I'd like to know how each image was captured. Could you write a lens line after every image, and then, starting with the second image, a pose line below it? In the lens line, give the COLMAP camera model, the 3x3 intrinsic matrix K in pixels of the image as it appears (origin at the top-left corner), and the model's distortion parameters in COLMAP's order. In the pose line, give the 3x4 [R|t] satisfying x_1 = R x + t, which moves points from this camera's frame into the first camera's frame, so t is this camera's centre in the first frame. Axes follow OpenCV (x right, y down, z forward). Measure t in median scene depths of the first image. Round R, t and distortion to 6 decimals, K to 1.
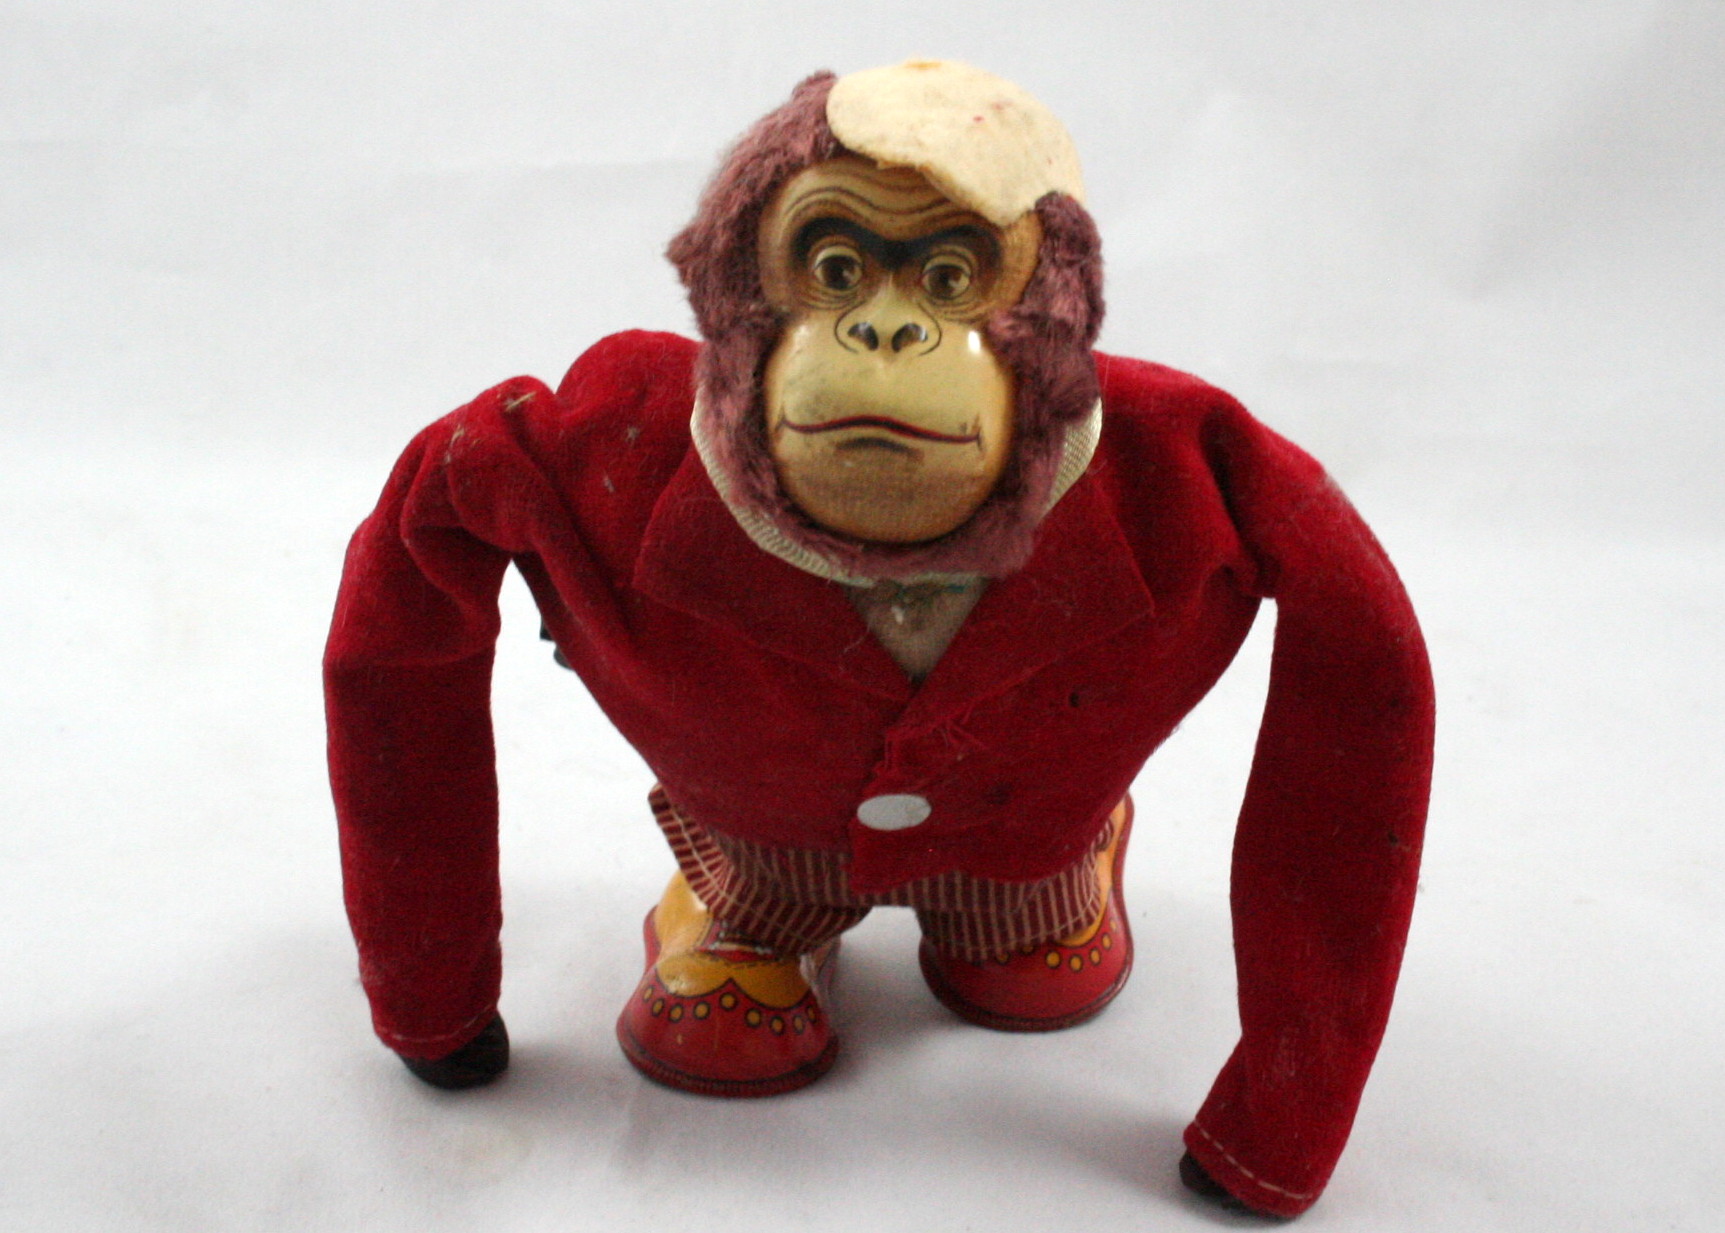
lens RADIAL K [[2976.0, 0, 862.5], [0, 2976.0, 616.5], [0, 0, 1]] dist [0.399674, -0.064062]
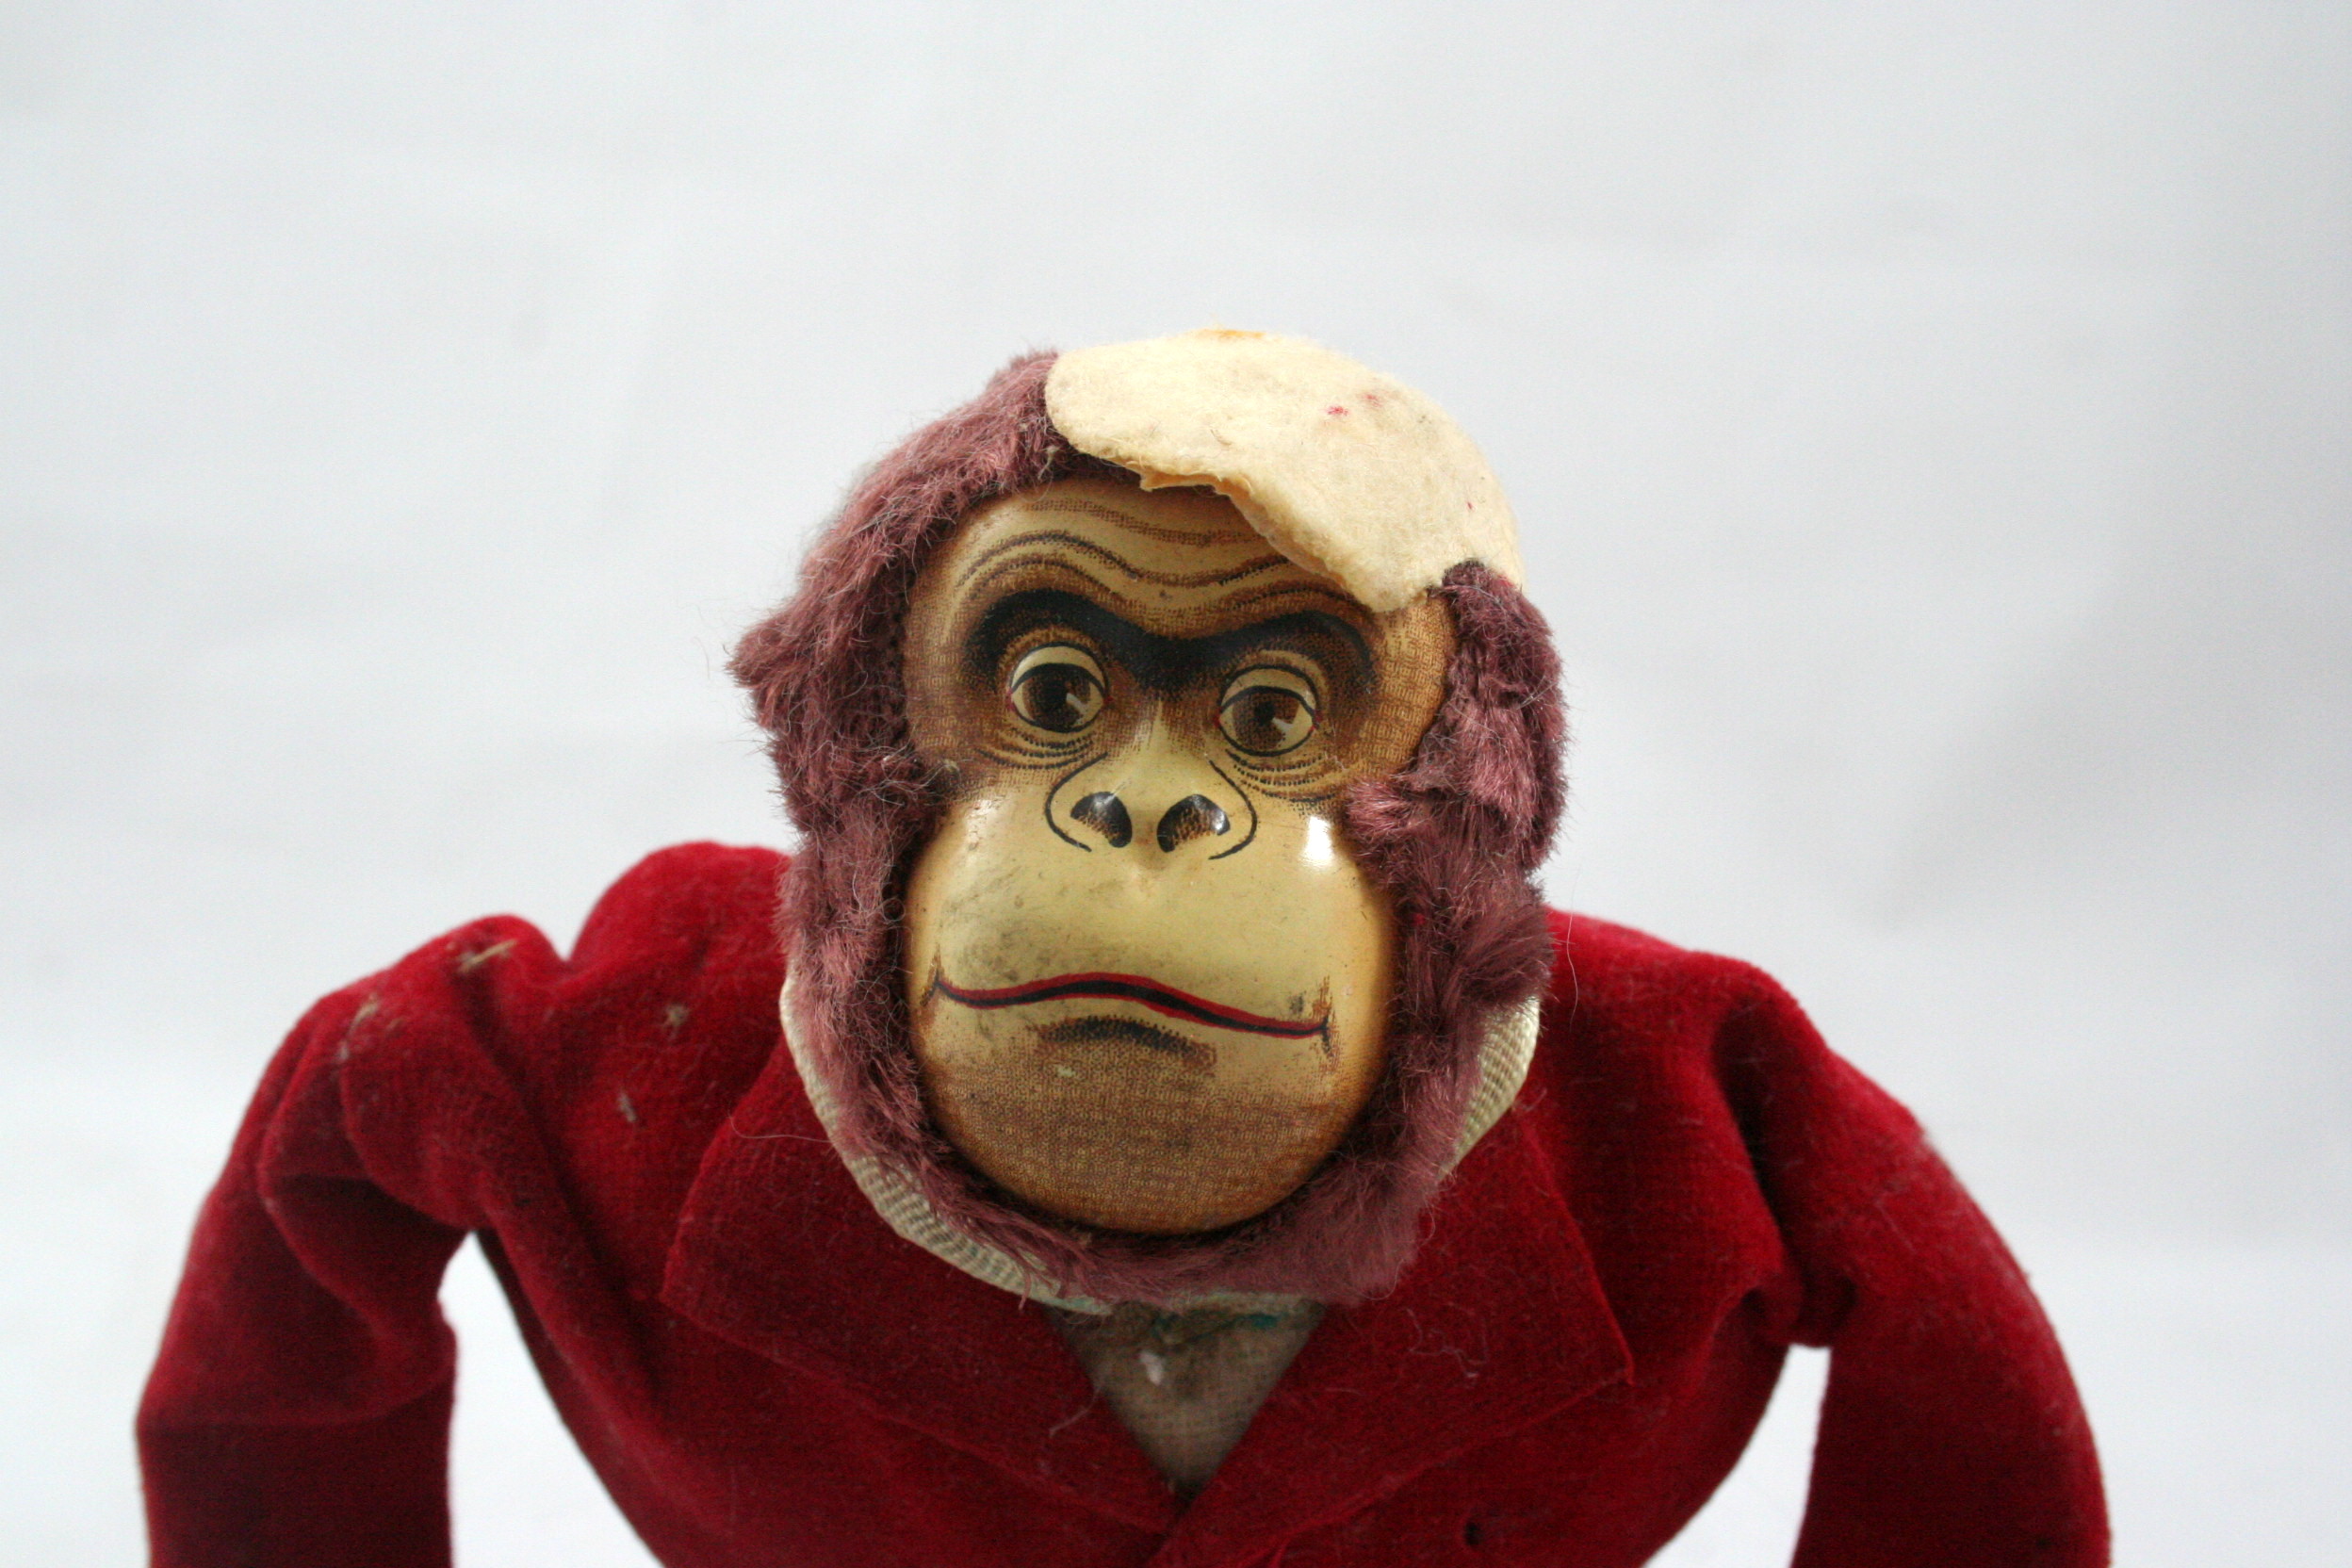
lens RADIAL K [[2805.0, 0, 1176.0], [0, 2805.0, 784.0], [0, 0, 1]] dist [-0.070513, 0.006216]
pose [[0.999327, 0.030571, 0.020249, 0.002928], [-0.026463, 0.983516, -0.178872, -0.014941], [-0.025384, 0.178216, 0.983664, 0.521792]]
